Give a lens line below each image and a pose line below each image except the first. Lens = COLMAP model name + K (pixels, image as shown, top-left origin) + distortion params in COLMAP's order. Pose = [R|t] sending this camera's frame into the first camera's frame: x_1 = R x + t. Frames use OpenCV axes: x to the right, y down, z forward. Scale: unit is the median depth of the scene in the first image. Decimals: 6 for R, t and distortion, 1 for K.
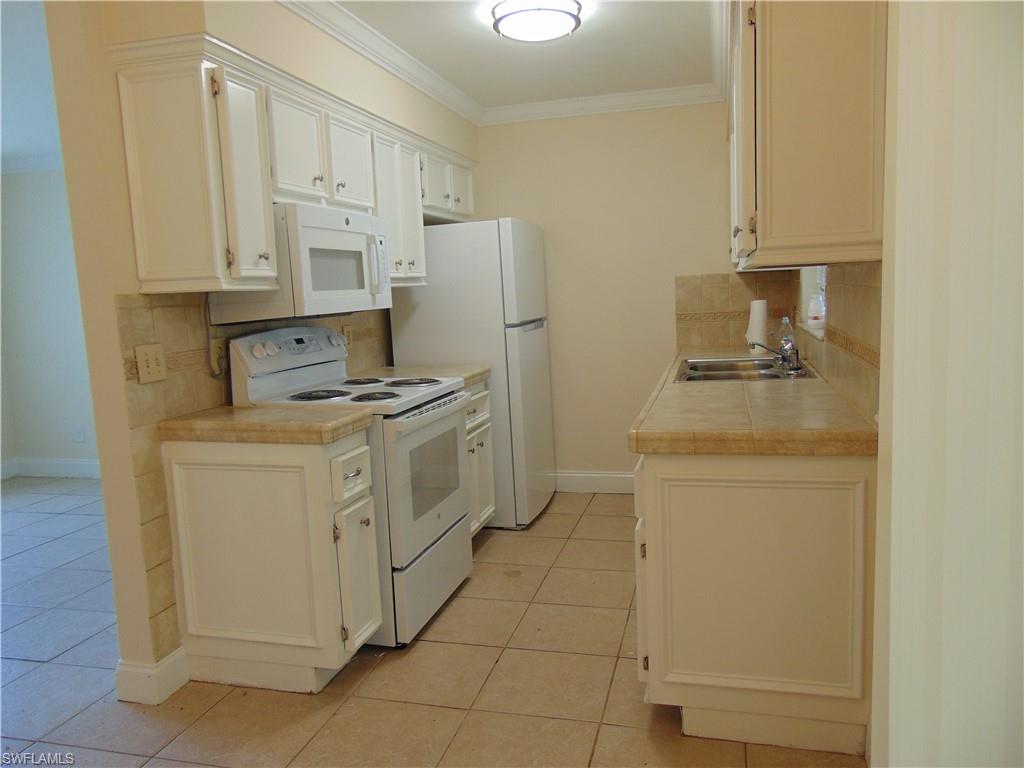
lens RADIAL K [[763.3, 0, 509.1], [0, 763.3, 378.3], [0, 0, 1]] dist [-0.023070, 0.038800]
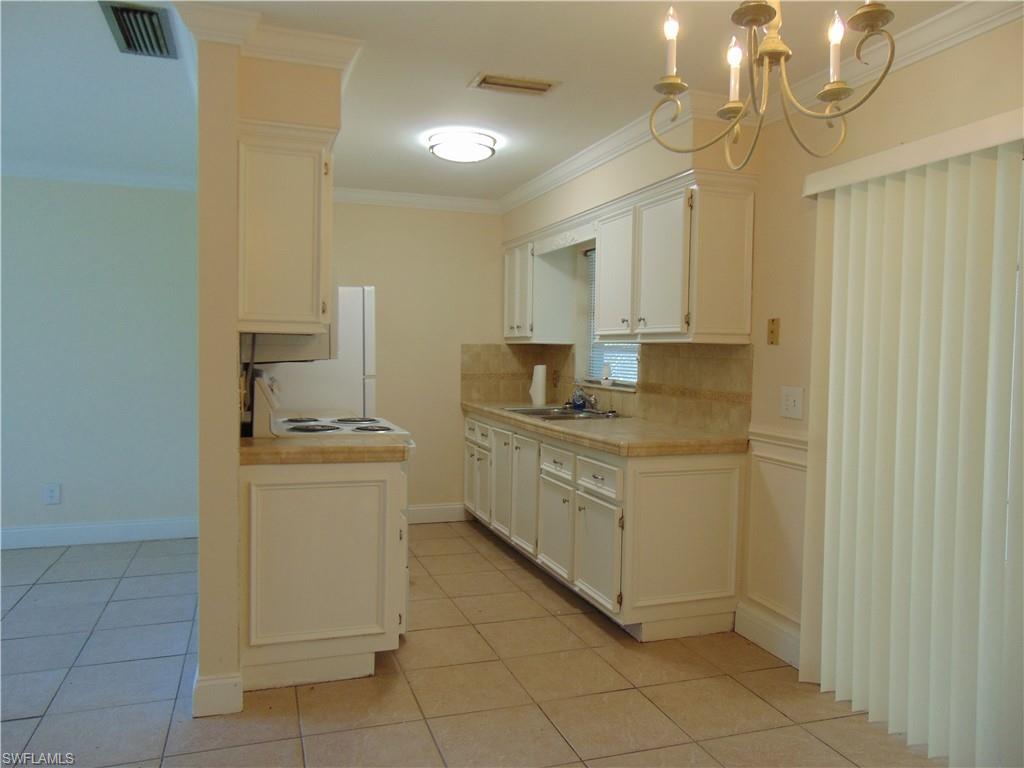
lens RADIAL K [[763.3, 0, 509.6], [0, 763.3, 387.5], [0, 0, 1]] dist [-0.023070, 0.038800]
pose [[0.823382, 0.029886, 0.566700, -0.767458], [0.014826, 0.997139, -0.074127, 0.057691], [-0.567294, 0.069437, 0.820583, -0.127521]]
